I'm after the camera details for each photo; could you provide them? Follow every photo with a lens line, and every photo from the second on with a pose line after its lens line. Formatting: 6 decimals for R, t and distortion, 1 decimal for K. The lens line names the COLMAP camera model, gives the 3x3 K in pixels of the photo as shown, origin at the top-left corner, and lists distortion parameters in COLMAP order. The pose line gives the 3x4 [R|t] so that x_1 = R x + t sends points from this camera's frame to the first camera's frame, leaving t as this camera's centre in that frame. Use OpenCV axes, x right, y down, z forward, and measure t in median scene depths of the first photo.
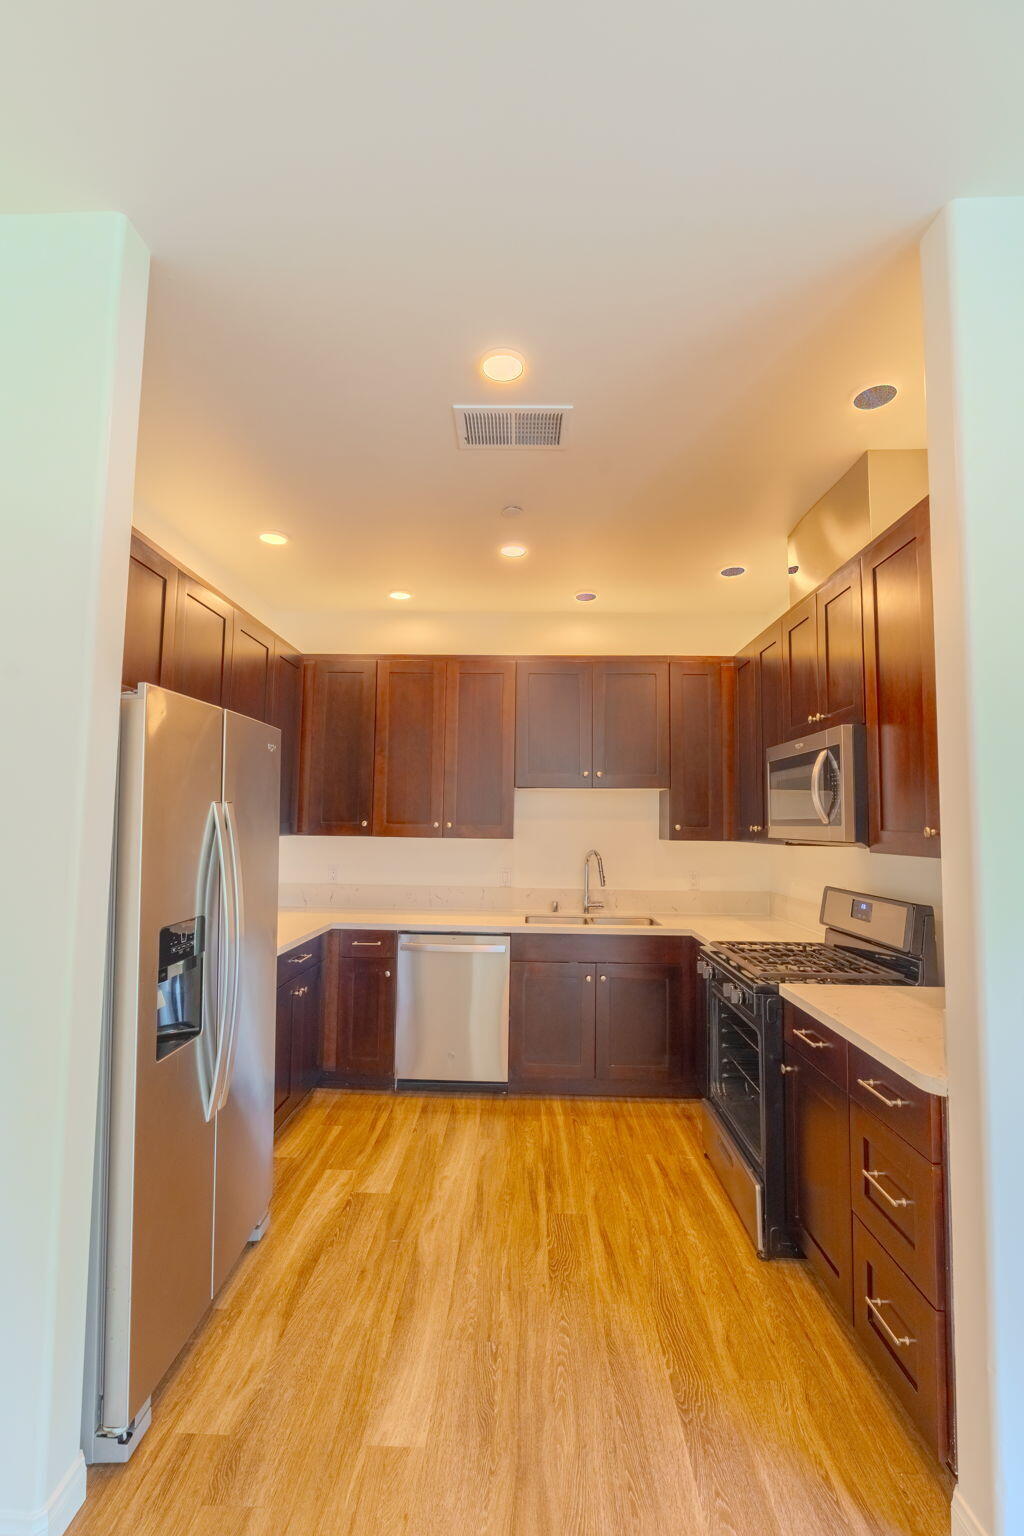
lens RADIAL K [[696.4, 0, 521.4], [0, 696.4, 778.2], [0, 0, 1]] dist [-0.000494, 0.000221]
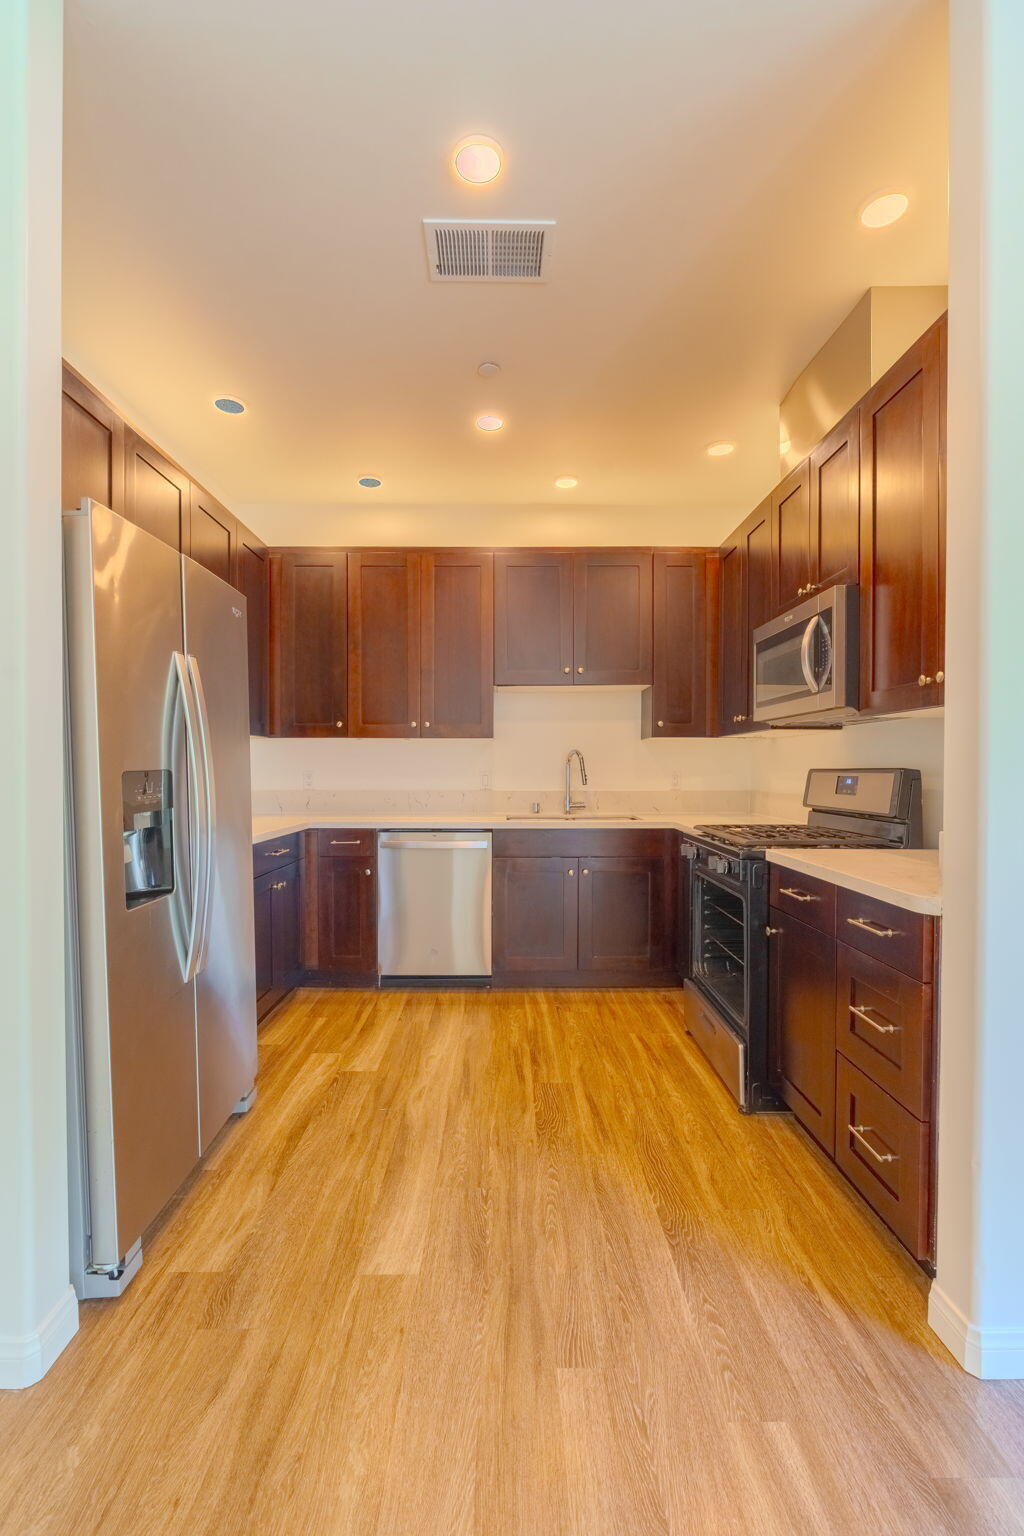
lens RADIAL K [[696.4, 0, 523.0], [0, 696.4, 783.0], [0, 0, 1]] dist [-0.000494, 0.000221]
pose [[0.999289, -0.012307, 0.035634, -0.008851], [0.009112, 0.996035, 0.088498, 0.100634], [-0.036581, -0.088110, 0.995439, 0.030050]]
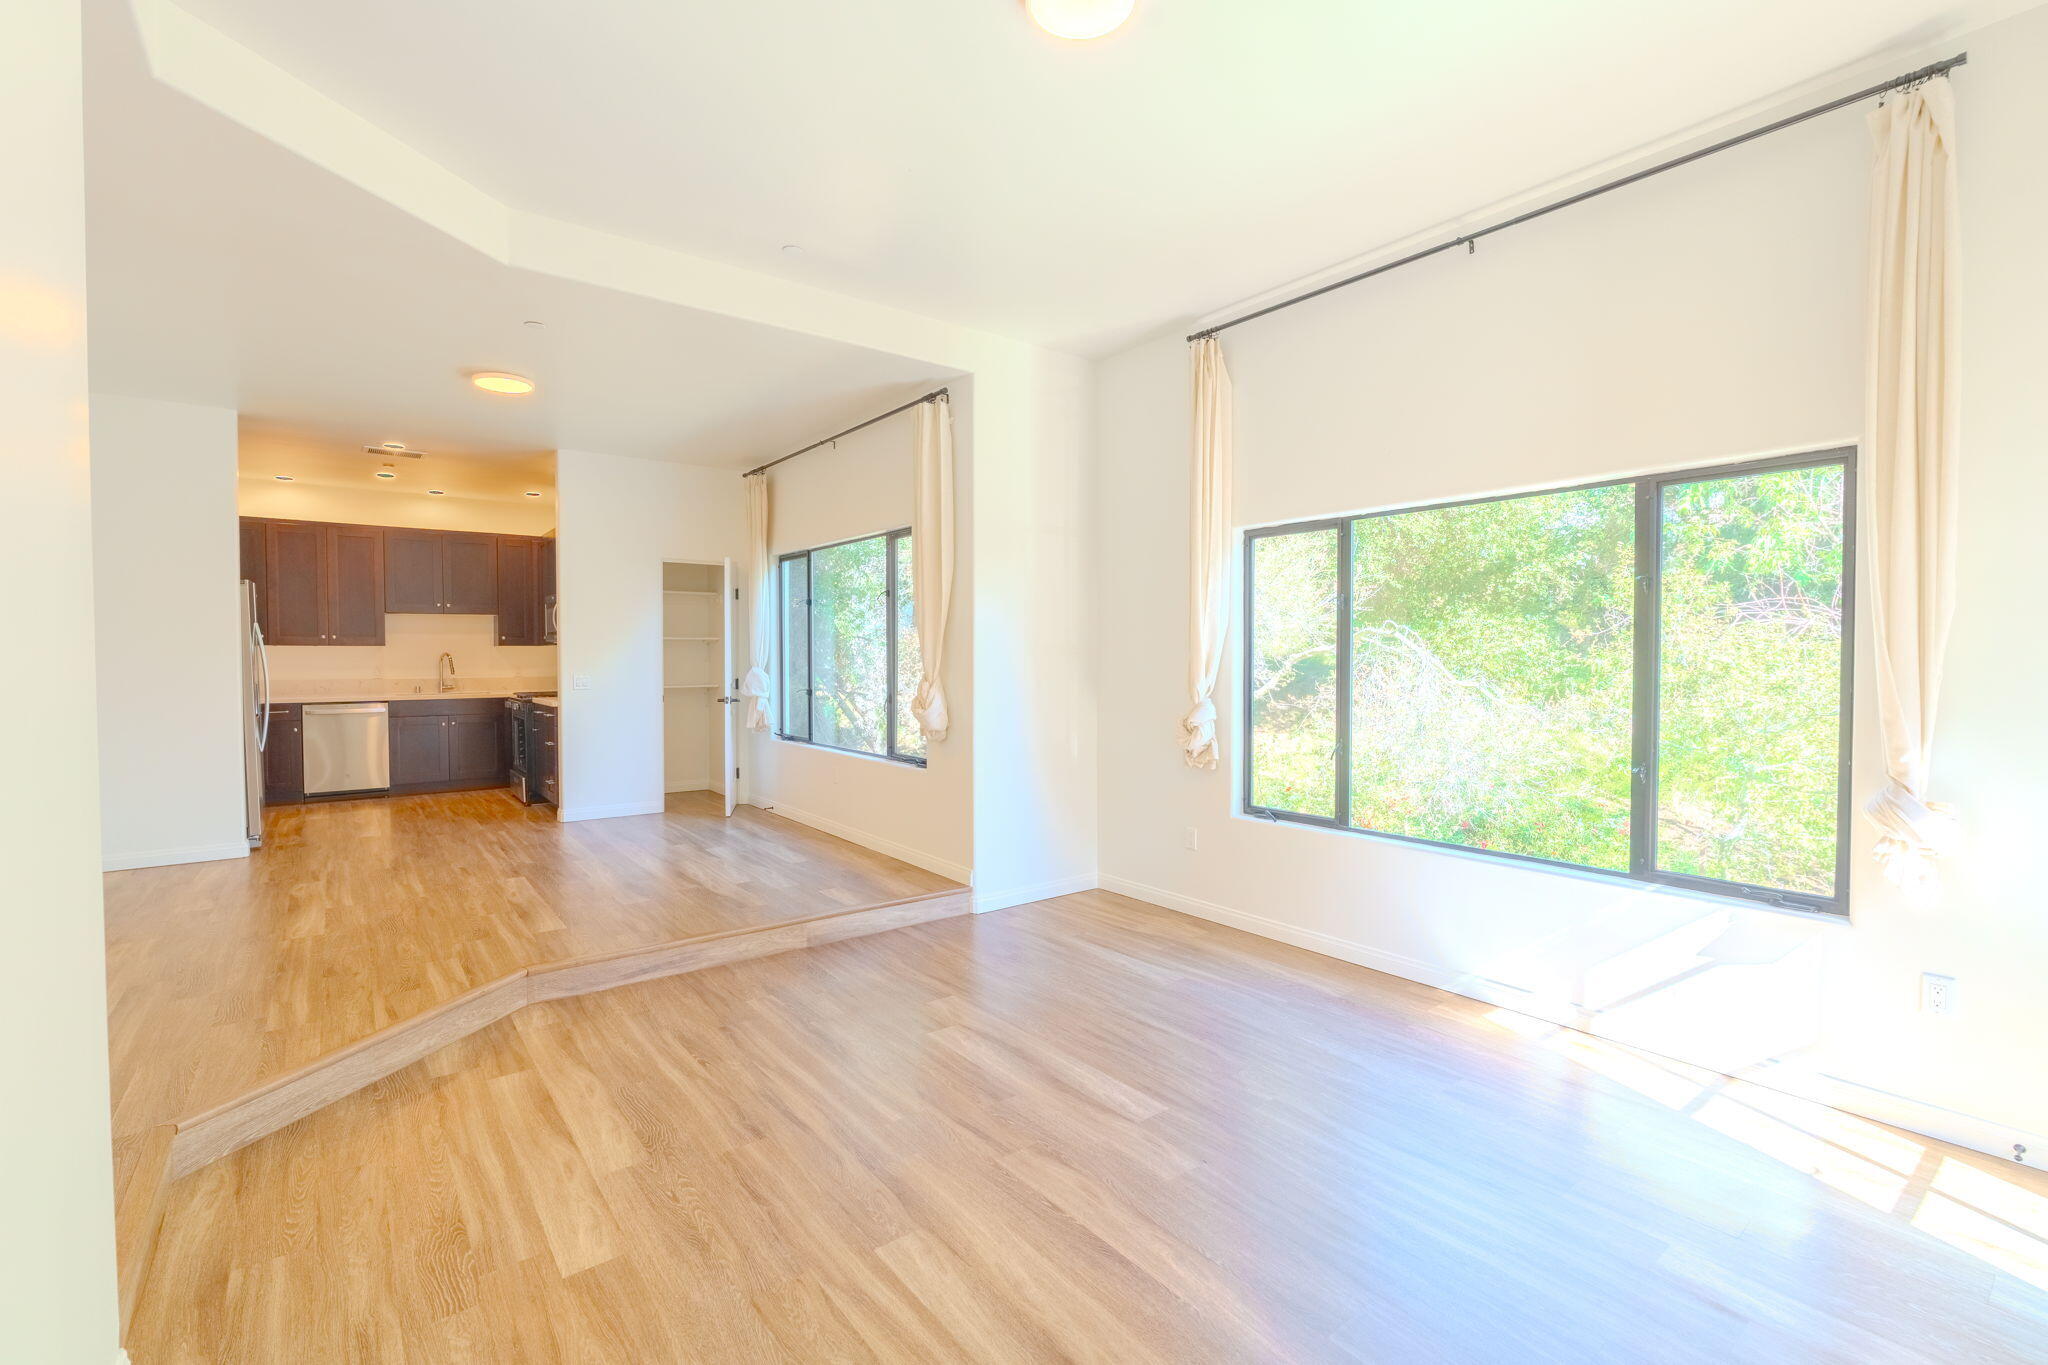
lens RADIAL K [[928.5, 0, 1030.6], [0, 928.5, 682.7], [0, 0, 1]] dist [-0.000494, 0.000221]
pose [[0.791685, -0.031527, 0.610115, -0.220906], [-0.031523, 0.995229, 0.092333, -0.109924], [-0.610115, -0.092331, 0.786914, -2.447031]]
